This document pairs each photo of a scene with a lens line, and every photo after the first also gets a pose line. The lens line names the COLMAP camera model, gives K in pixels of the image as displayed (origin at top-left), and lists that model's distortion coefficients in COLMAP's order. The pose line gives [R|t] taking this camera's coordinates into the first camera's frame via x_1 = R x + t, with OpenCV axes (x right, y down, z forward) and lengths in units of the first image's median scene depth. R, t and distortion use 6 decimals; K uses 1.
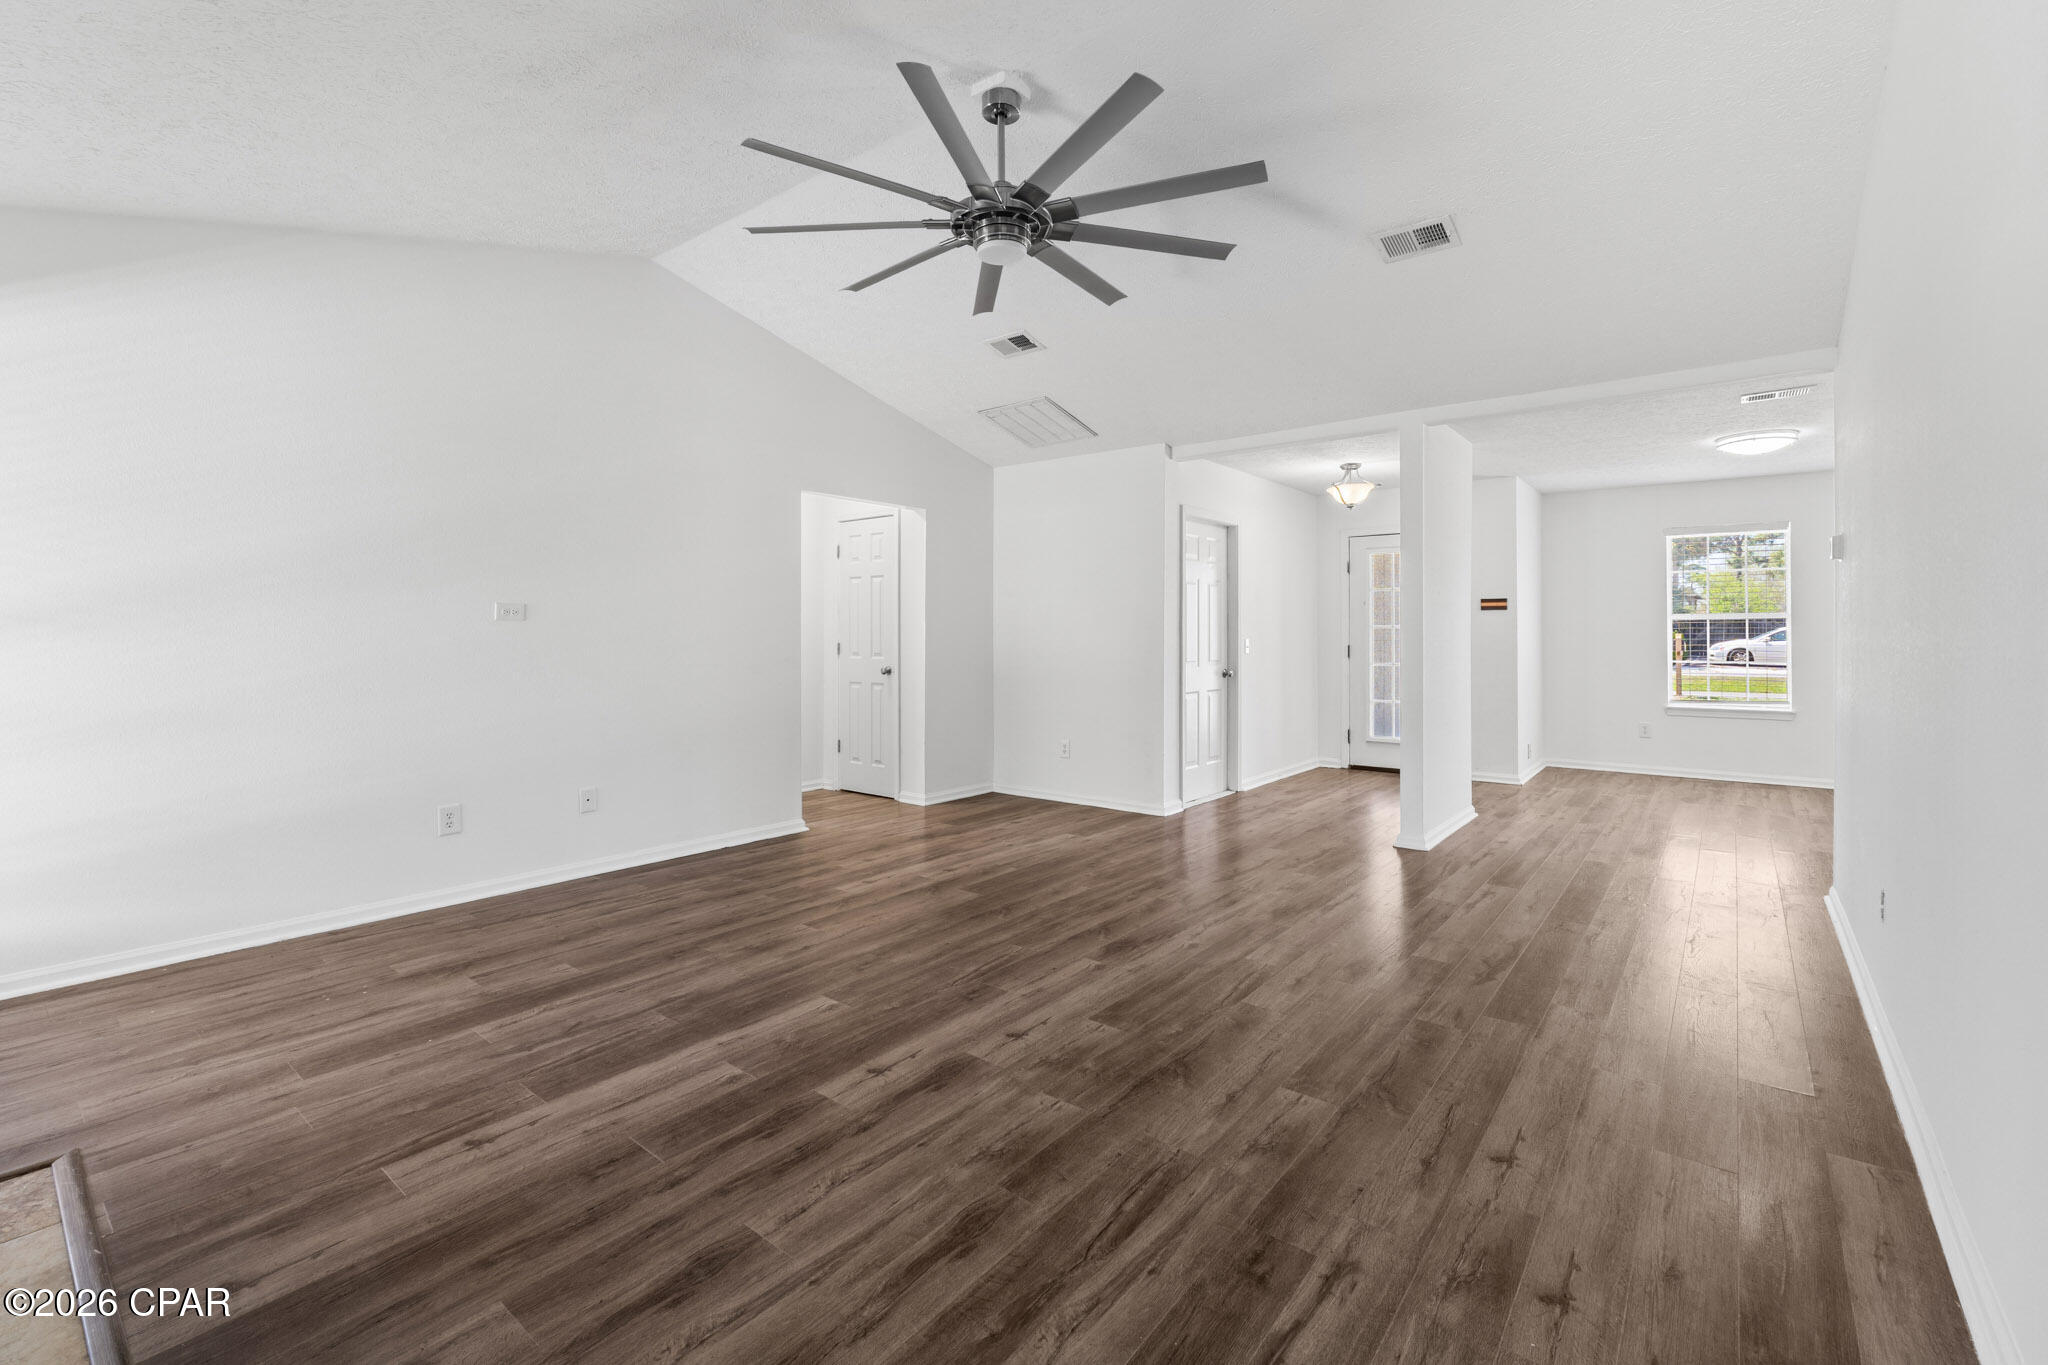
lens RADIAL K [[880.5, 0, 1033.9], [0, 880.5, 629.4], [0, 0, 1]] dist [-0.008813, -0.000158]
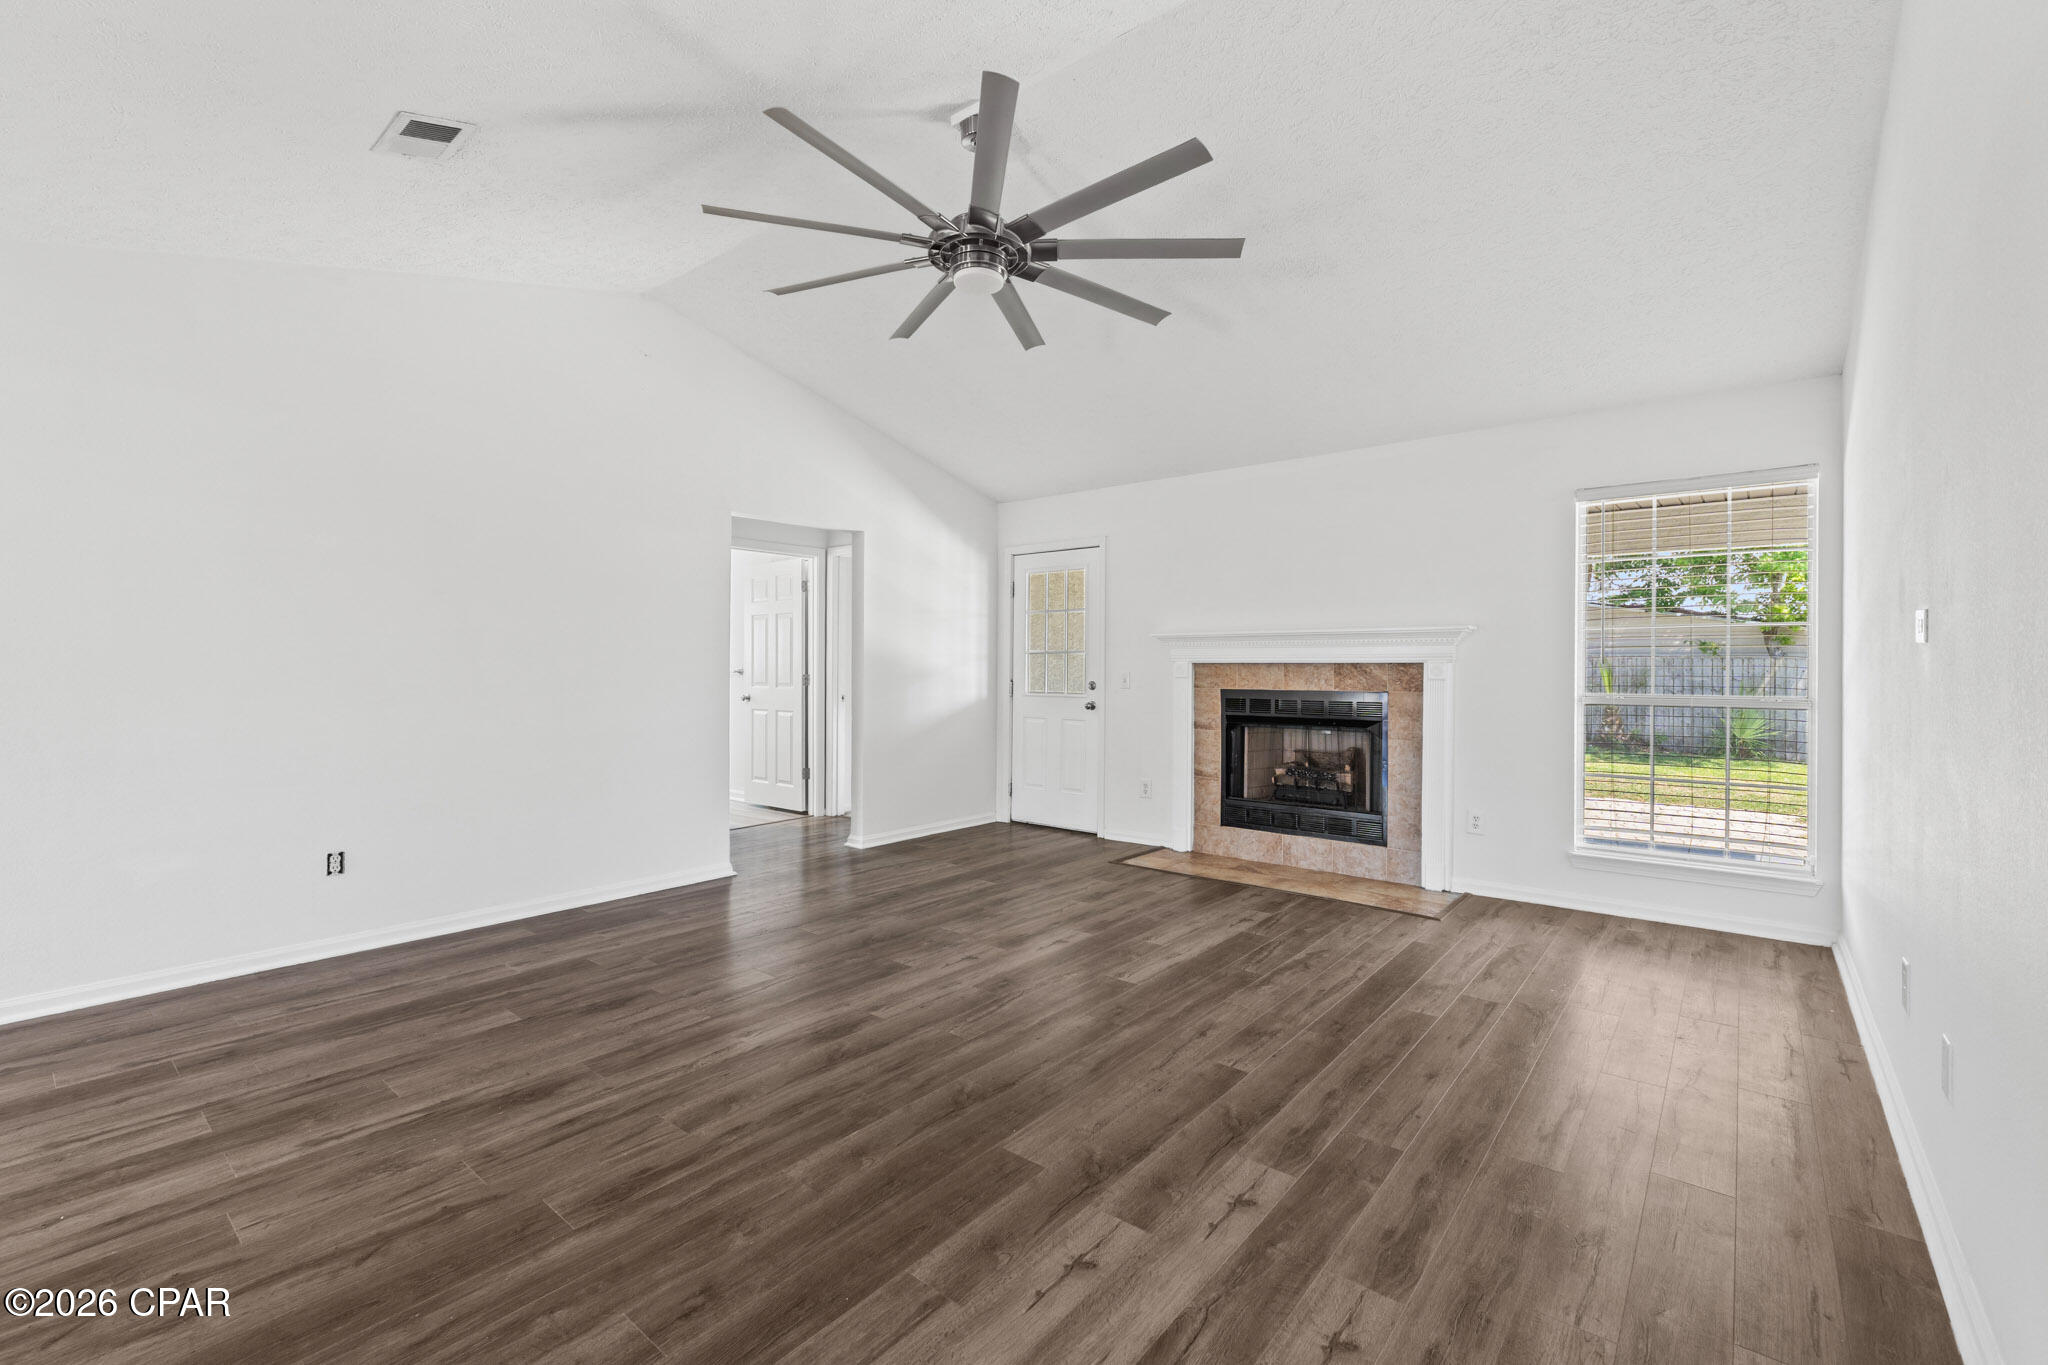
lens RADIAL K [[880.5, 0, 1021.2], [0, 880.5, 669.7], [0, 0, 1]] dist [-0.008813, -0.000158]
pose [[-0.999675, -0.001498, 0.025445, -0.154223], [-0.001494, 0.999999, 0.000194, 0.012844], [-0.025445, 0.000156, -0.999676, 2.734749]]
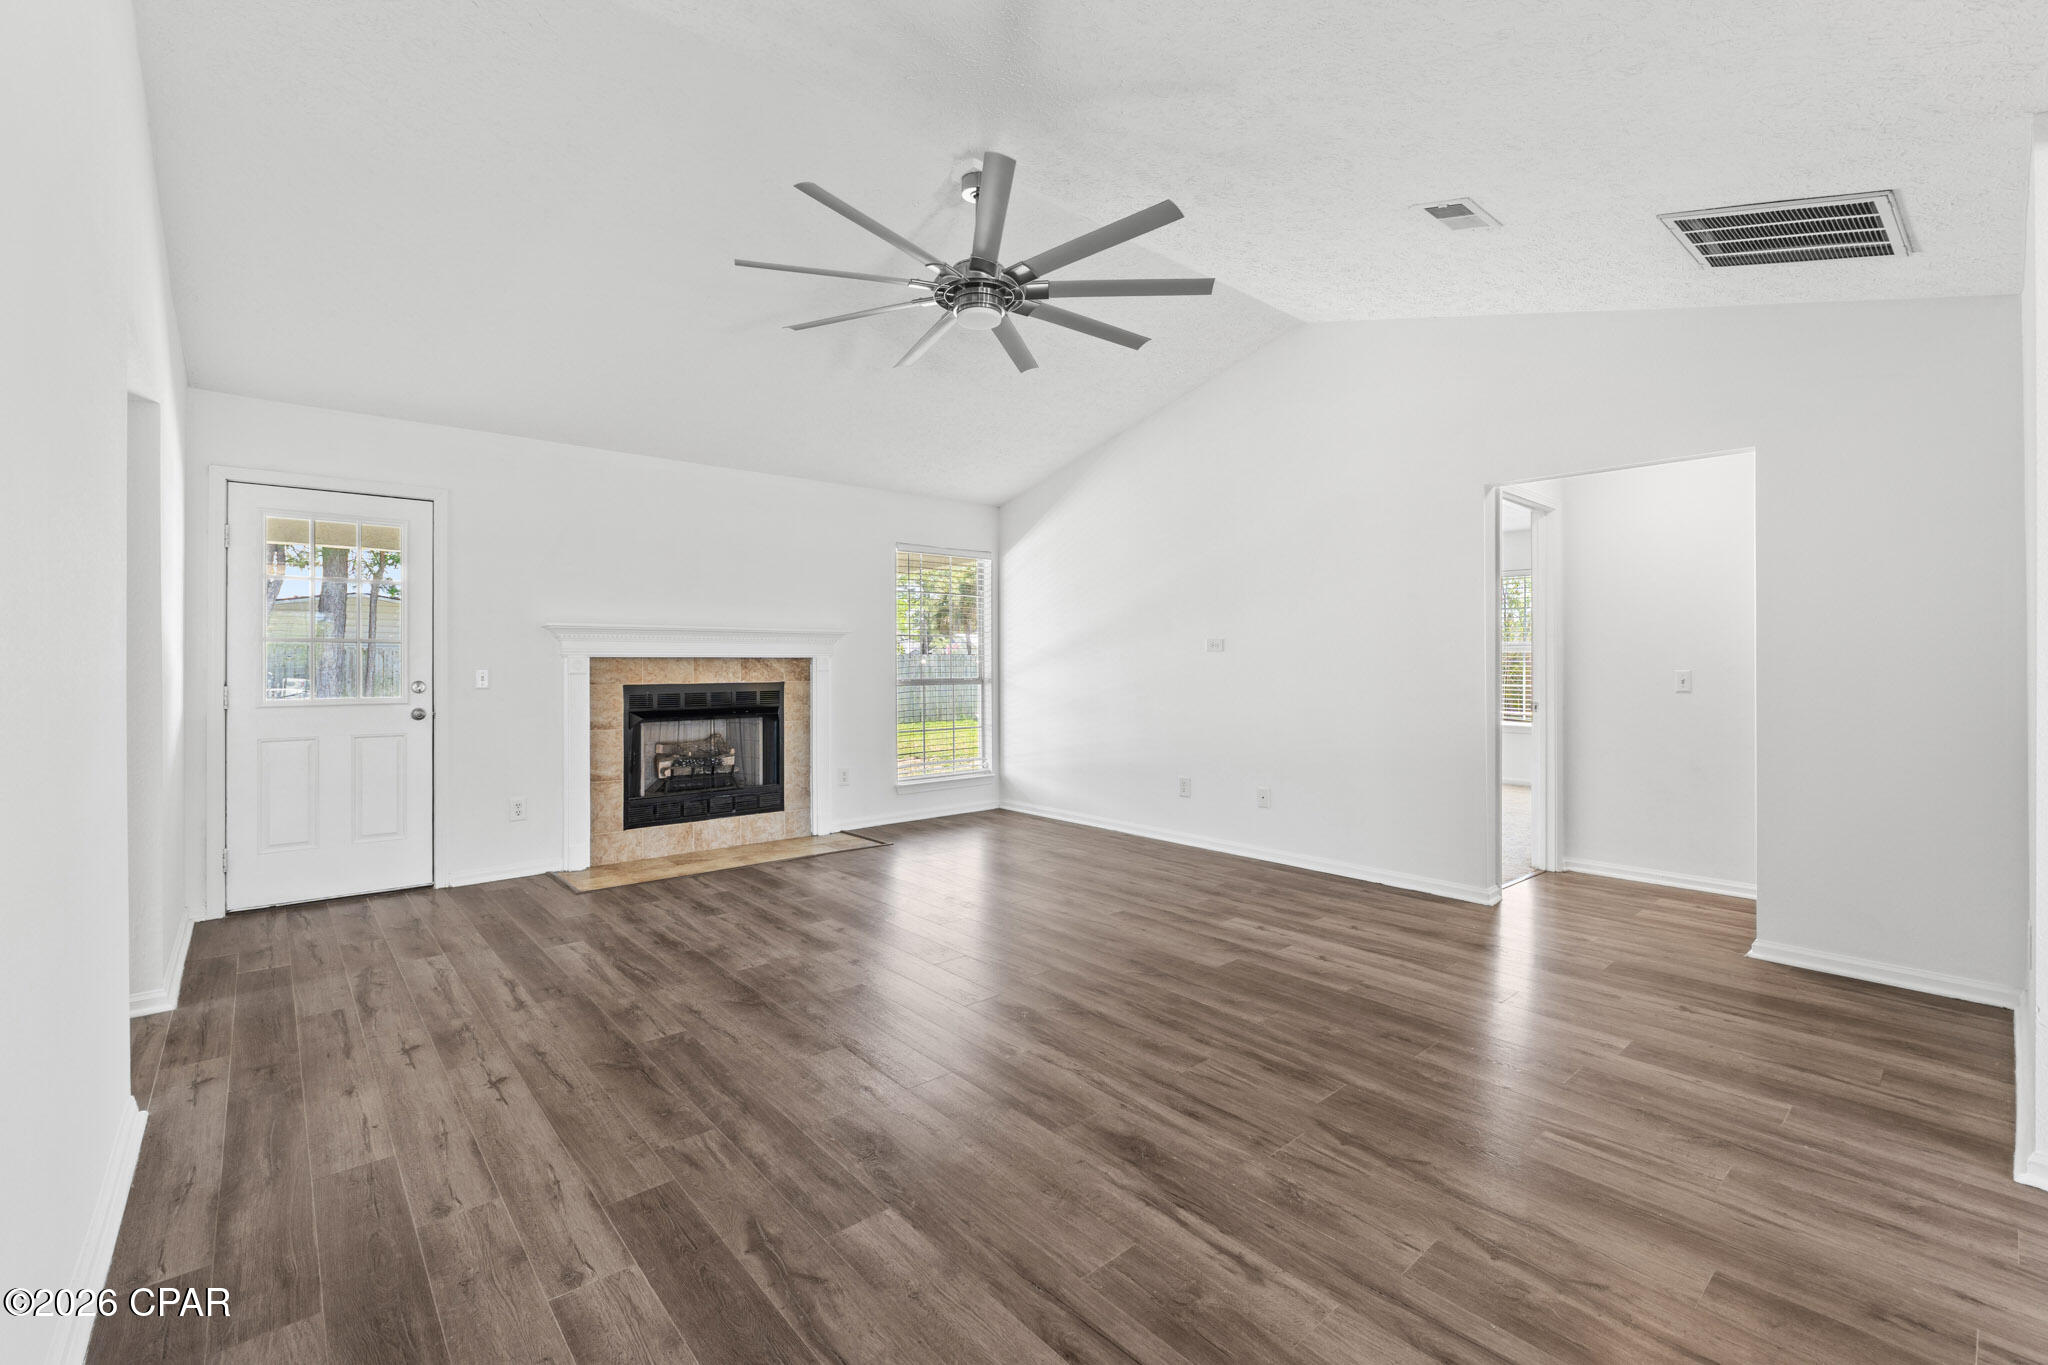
lens RADIAL K [[880.5, 0, 1039.4], [0, 880.5, 657.2], [0, 0, 1]] dist [-0.008813, -0.000158]
pose [[-0.170474, -0.003849, -0.985355, 1.437283], [0.002896, 0.999986, -0.004407, 0.007559], [0.985358, -0.003605, -0.170460, 1.734175]]
